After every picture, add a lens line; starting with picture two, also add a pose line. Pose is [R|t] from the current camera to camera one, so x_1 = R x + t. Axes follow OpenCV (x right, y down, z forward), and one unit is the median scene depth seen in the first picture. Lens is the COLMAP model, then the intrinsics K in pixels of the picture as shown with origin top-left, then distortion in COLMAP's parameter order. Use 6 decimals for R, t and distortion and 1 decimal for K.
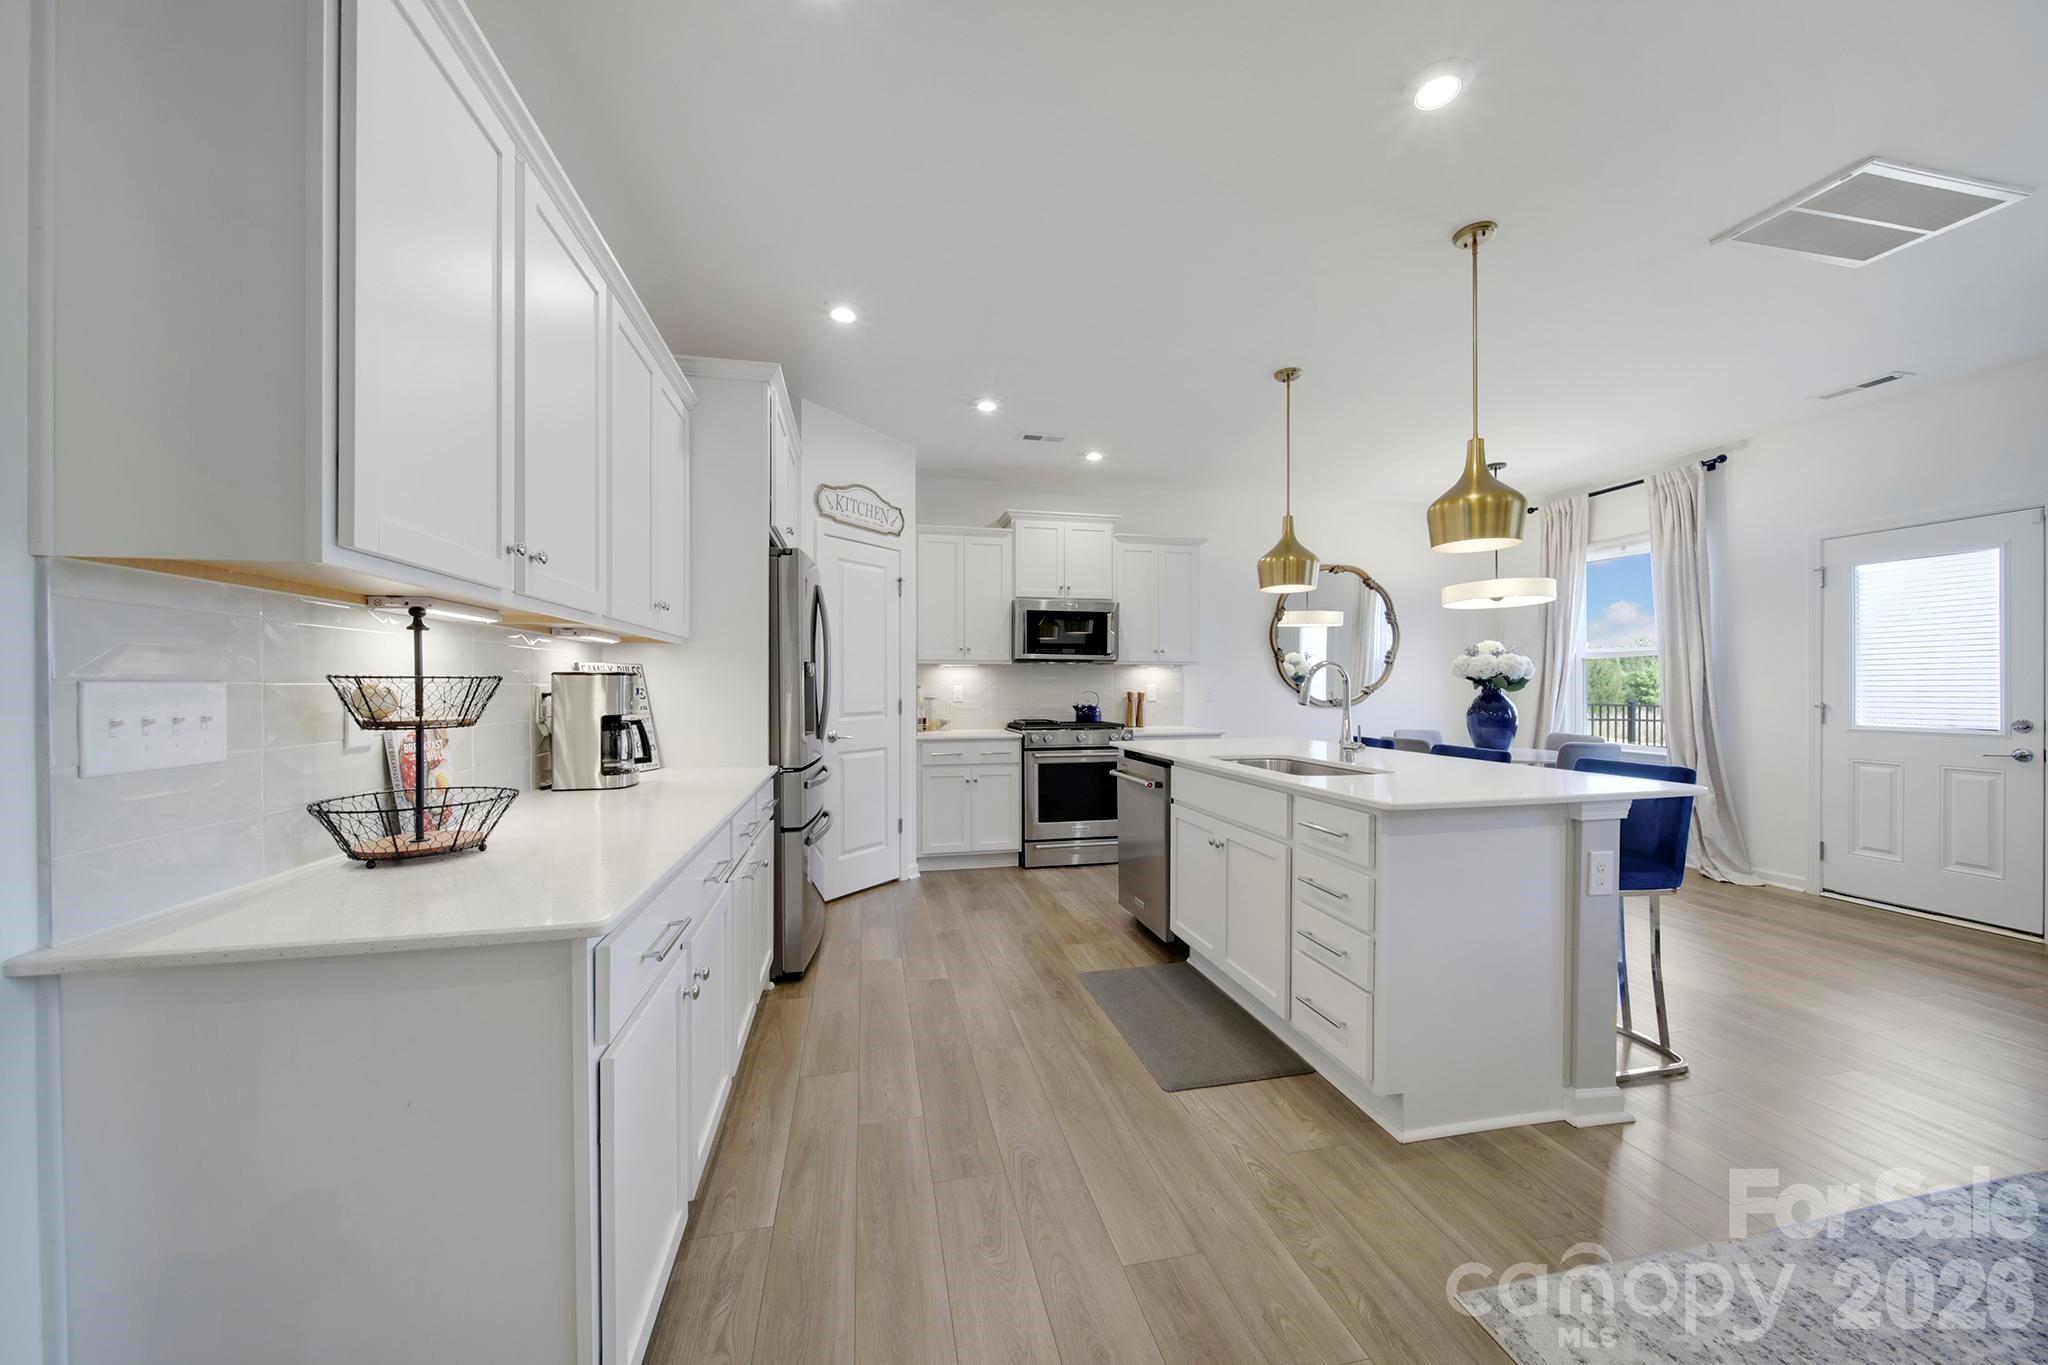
lens RADIAL K [[719.2, 0, 1013.7], [0, 719.2, 687.0], [0, 0, 1]] dist [0.000408, -0.001665]
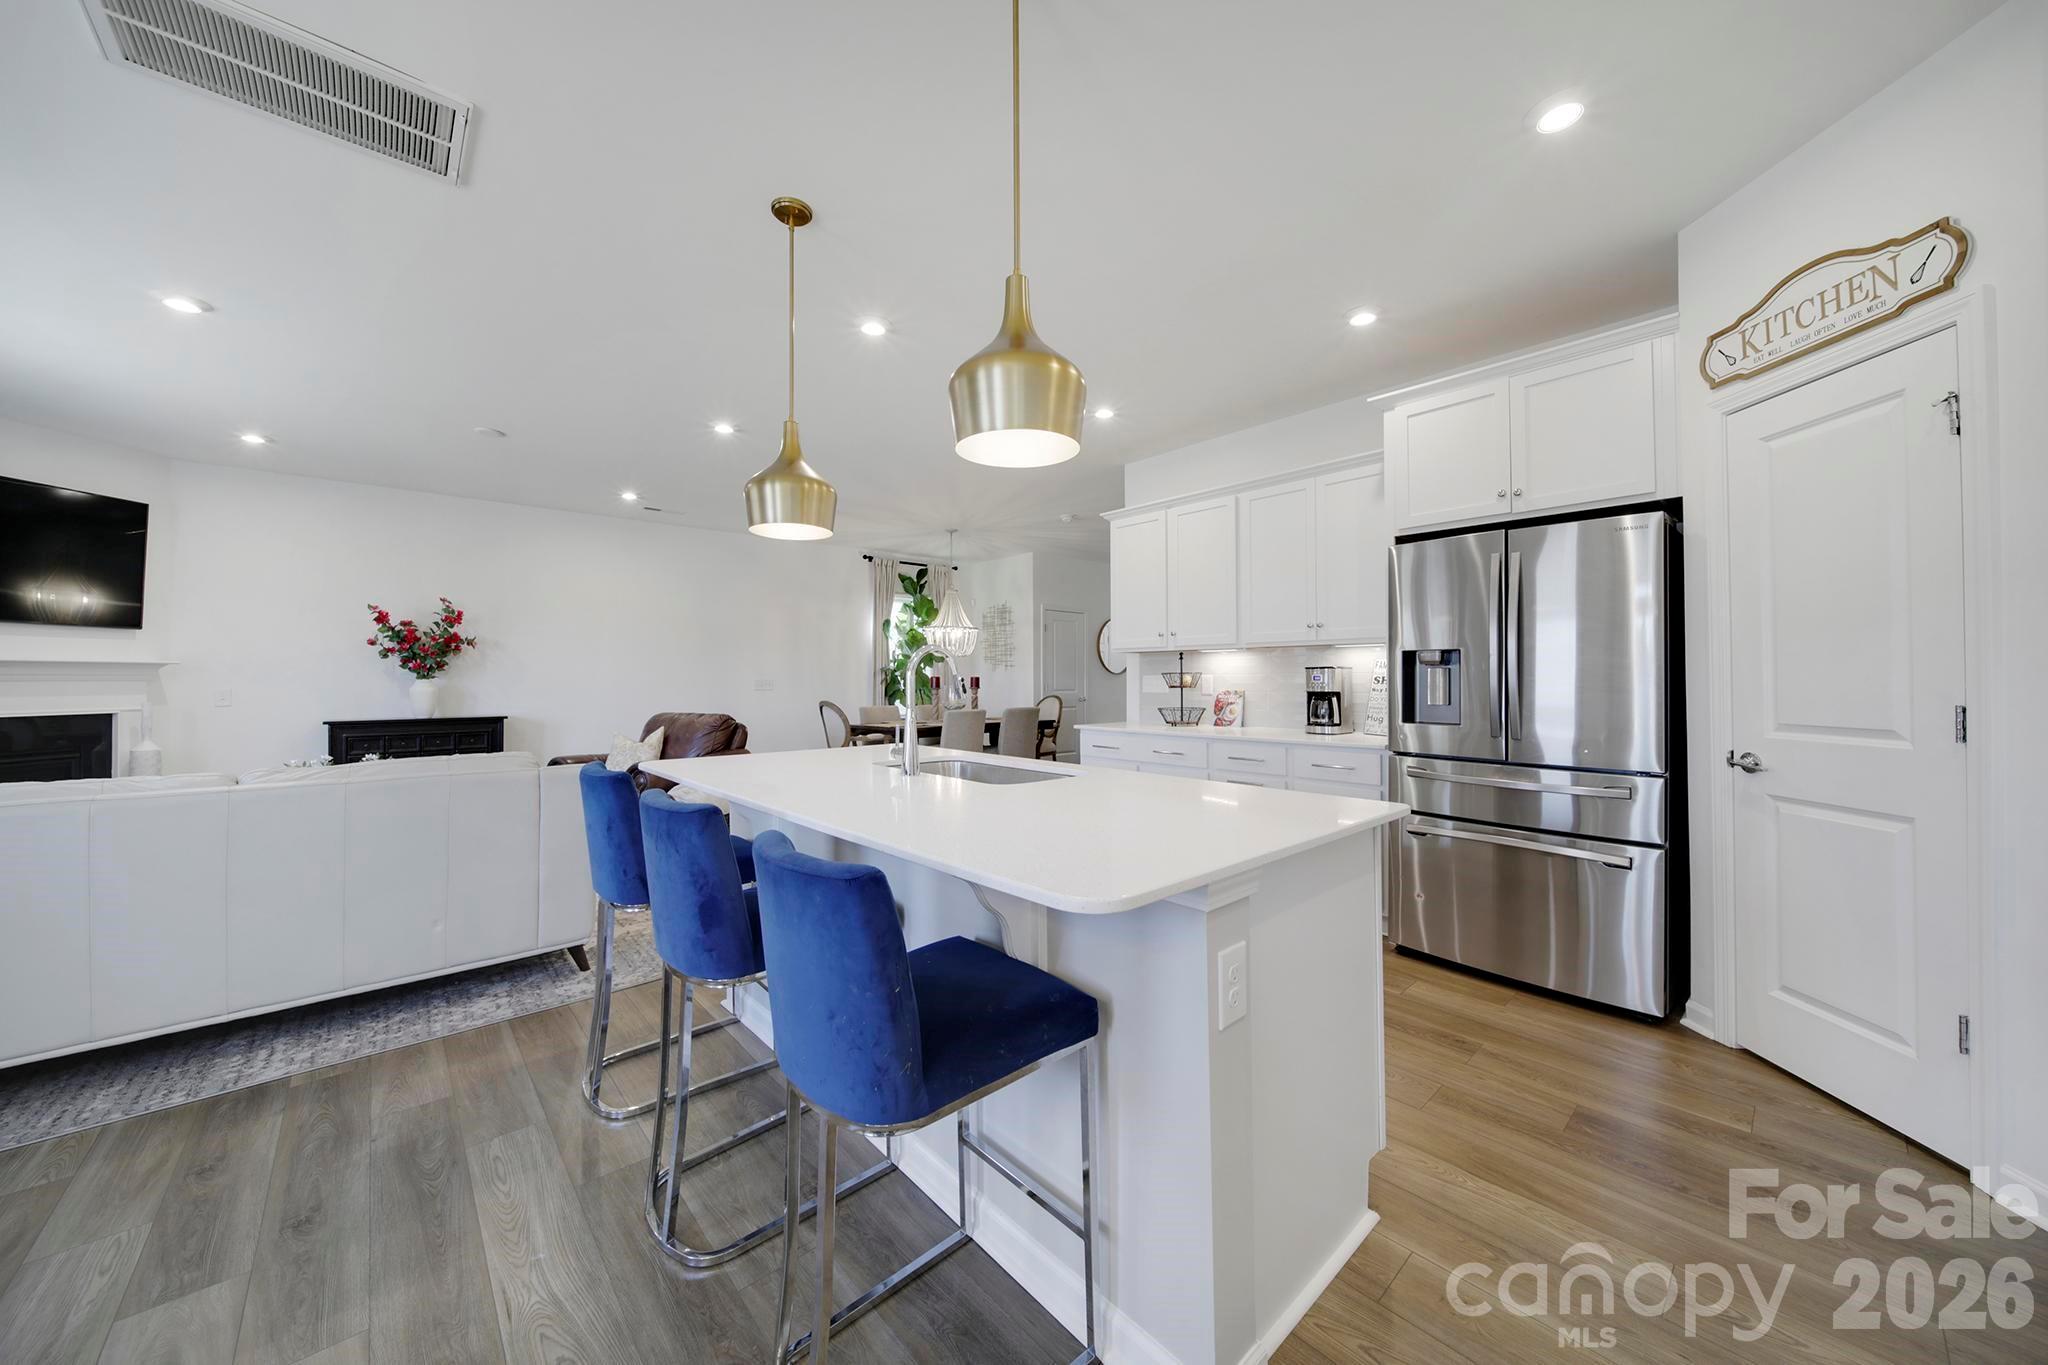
lens RADIAL K [[719.2, 0, 1019.4], [0, 719.2, 671.0], [0, 0, 1]] dist [0.000408, -0.001665]
pose [[-0.865089, 0.000449, -0.501618, 0.529322], [0.004691, 0.999963, -0.007196, -0.001585], [0.501597, -0.008578, -0.865059, 1.214299]]
